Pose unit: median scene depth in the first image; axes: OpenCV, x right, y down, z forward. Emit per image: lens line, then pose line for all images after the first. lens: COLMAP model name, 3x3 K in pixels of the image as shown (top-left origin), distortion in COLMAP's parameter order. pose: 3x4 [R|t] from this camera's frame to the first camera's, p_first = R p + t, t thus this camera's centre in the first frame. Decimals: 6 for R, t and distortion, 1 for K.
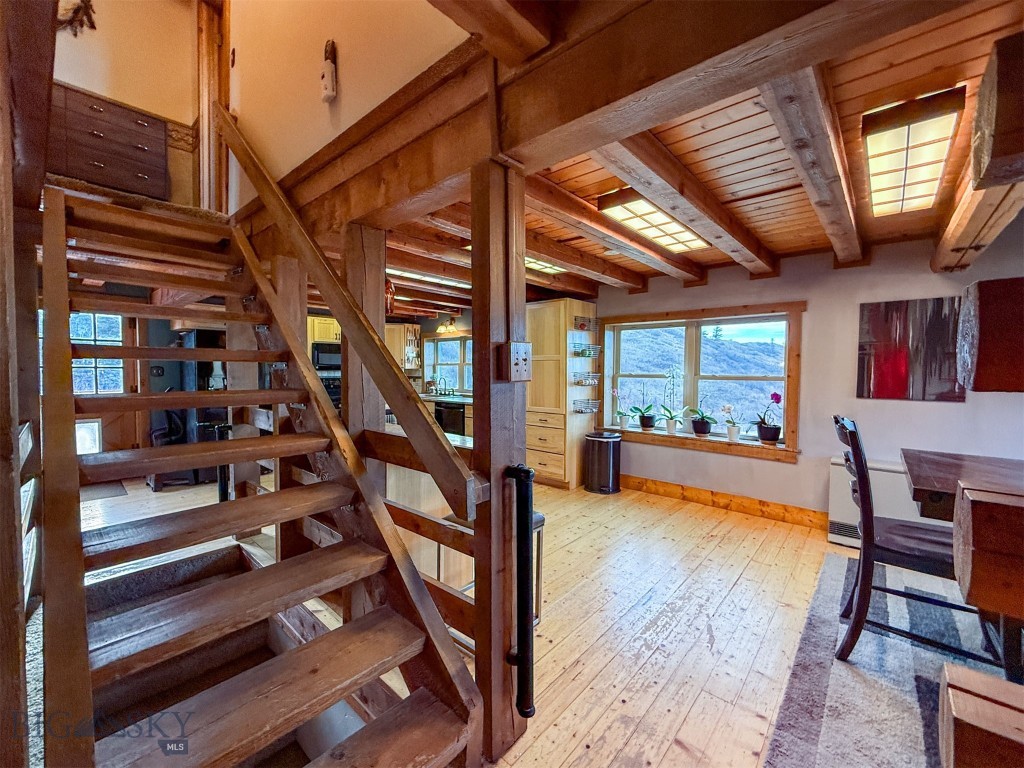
lens RADIAL K [[419.2, 0, 512.0], [0, 419.2, 384.0], [0, 0, 1]] dist [0.001107, -0.000015]
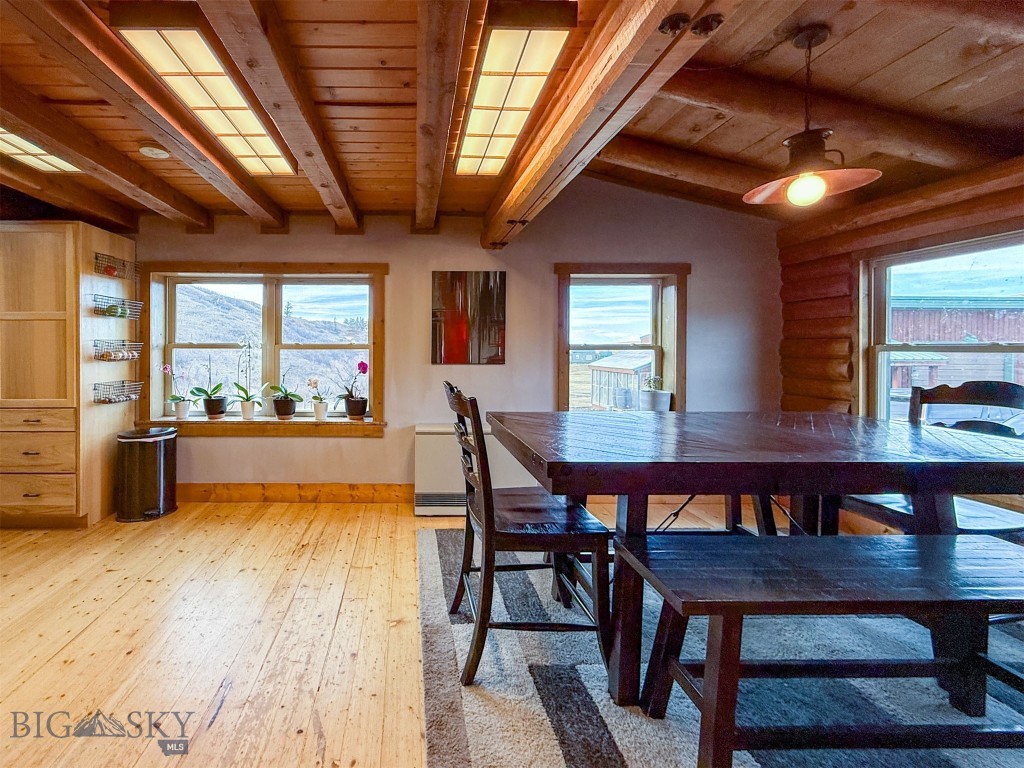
lens RADIAL K [[440.9, 0, 415.5], [0, 440.9, 348.9], [0, 0, 1]] dist [0.000665, -0.002794]
pose [[0.742186, -0.006717, 0.670161, 0.083626], [0.025785, 0.999496, -0.018538, 0.014775], [-0.669698, 0.031039, 0.741985, 0.238057]]
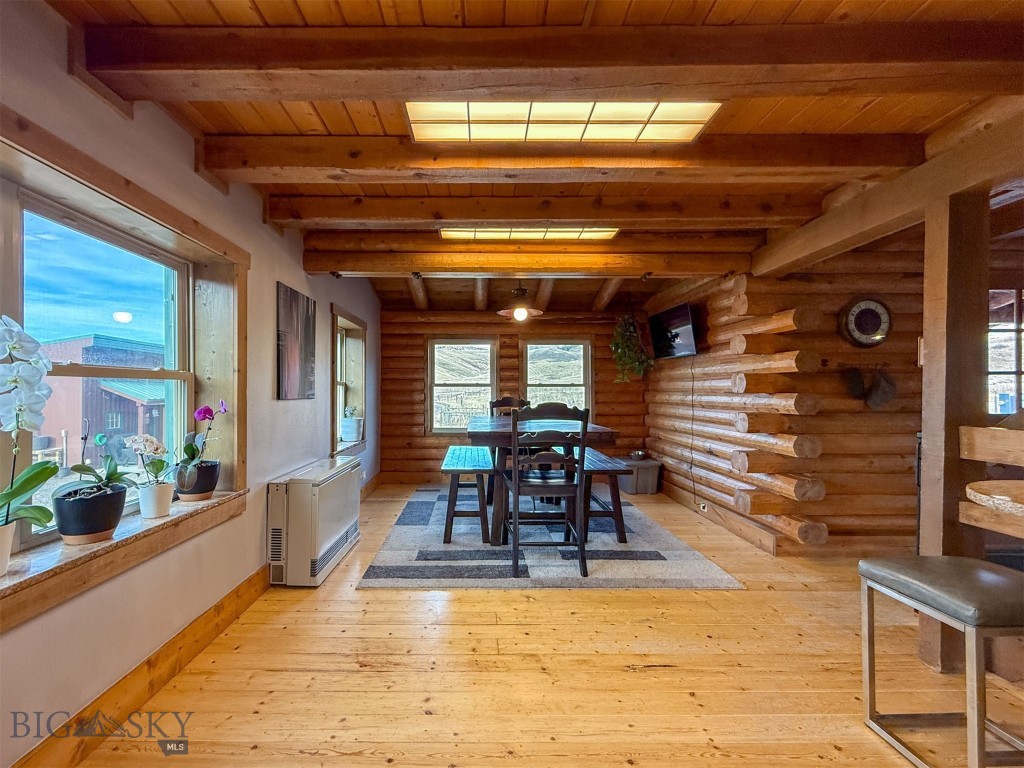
lens RADIAL K [[433.9, 0, 474.0], [0, 433.9, 386.5], [0, 0, 1]] dist [-0.002399, -0.000180]
pose [[-0.657657, -0.000604, 0.753318, -0.029351], [0.019344, 0.999656, 0.017689, -0.000729], [-0.753069, 0.026205, -0.657419, 1.242939]]
